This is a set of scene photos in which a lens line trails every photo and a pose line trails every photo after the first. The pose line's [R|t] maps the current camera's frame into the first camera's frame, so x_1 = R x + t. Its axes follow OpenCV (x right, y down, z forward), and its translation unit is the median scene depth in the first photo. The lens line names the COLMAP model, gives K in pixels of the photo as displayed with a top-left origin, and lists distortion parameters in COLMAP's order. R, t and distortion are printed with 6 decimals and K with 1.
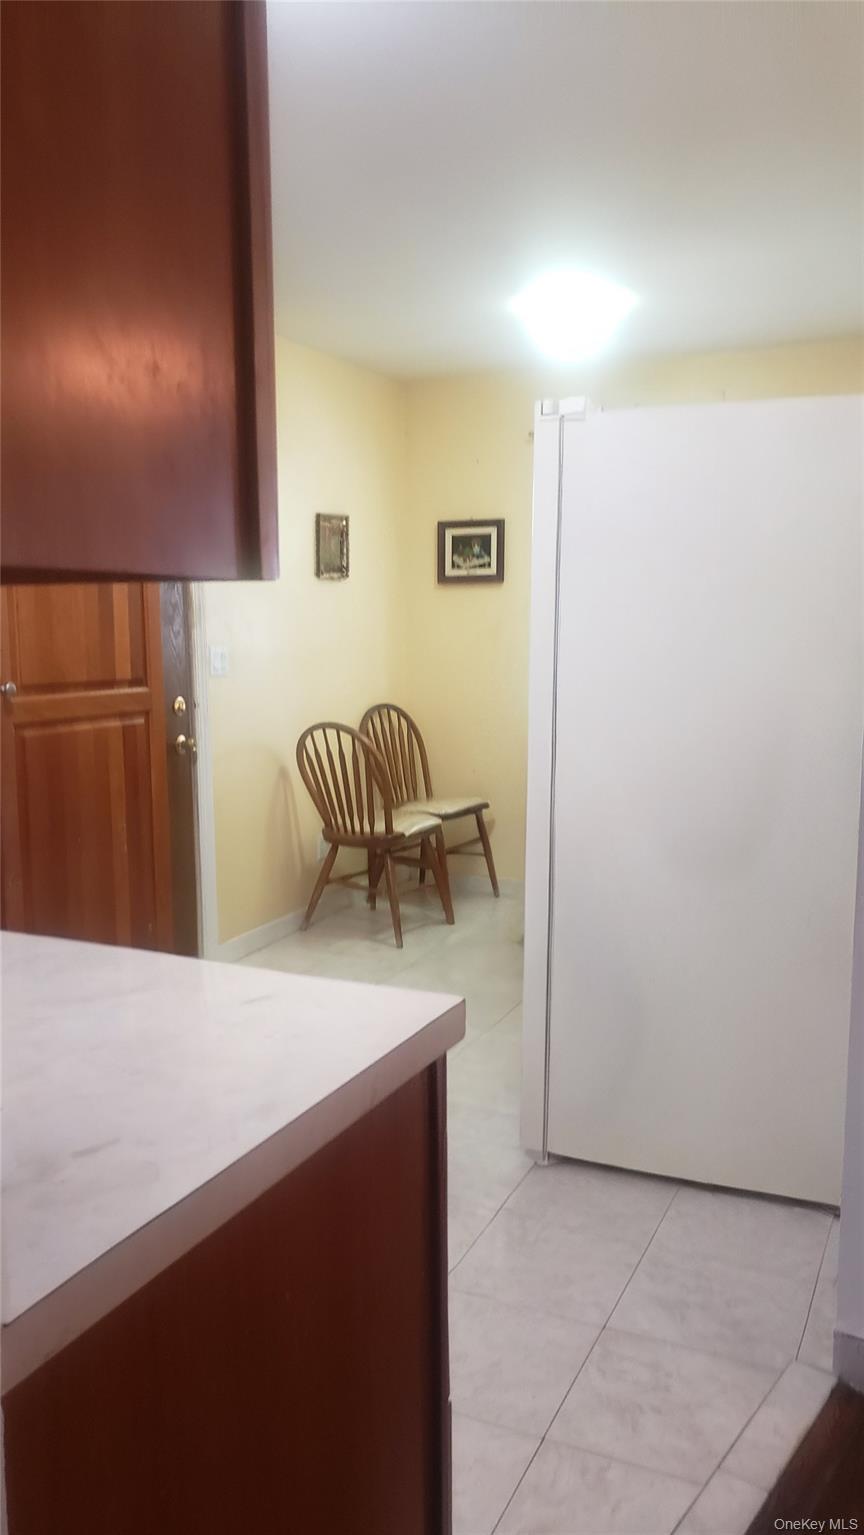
lens RADIAL K [[1141.5, 0, 428.1], [0, 1141.5, 777.3], [0, 0, 1]] dist [0.045455, 0.001253]
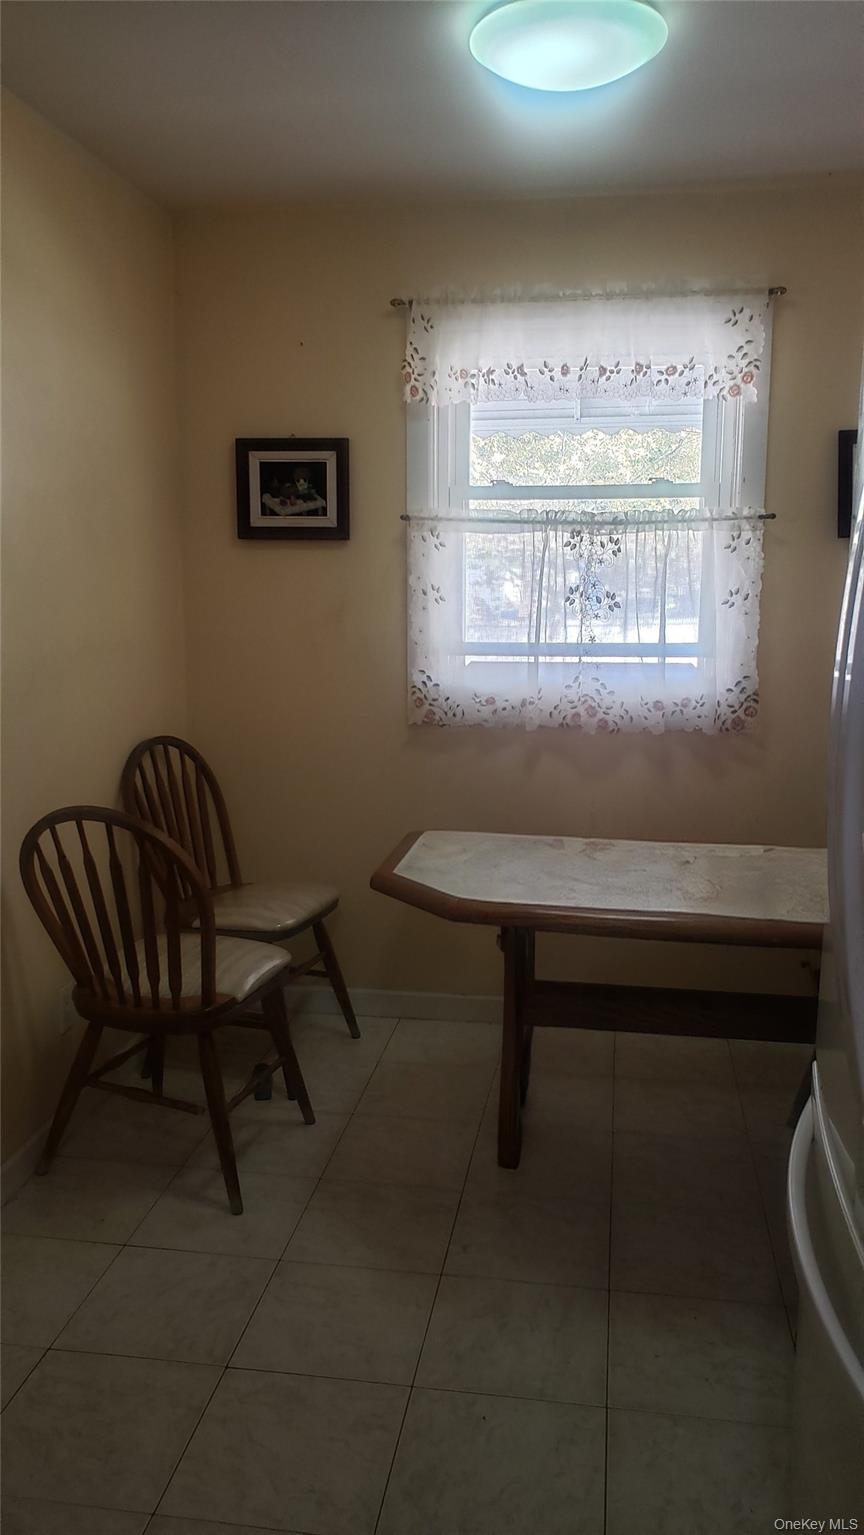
lens RADIAL K [[1141.5, 0, 445.6], [0, 1141.5, 753.2], [0, 0, 1]] dist [0.045455, 0.001253]
pose [[0.958378, -0.031751, 0.283731, -0.065264], [0.025296, 0.999332, 0.026387, -0.068299], [-0.284379, -0.018111, 0.958541, 0.378081]]
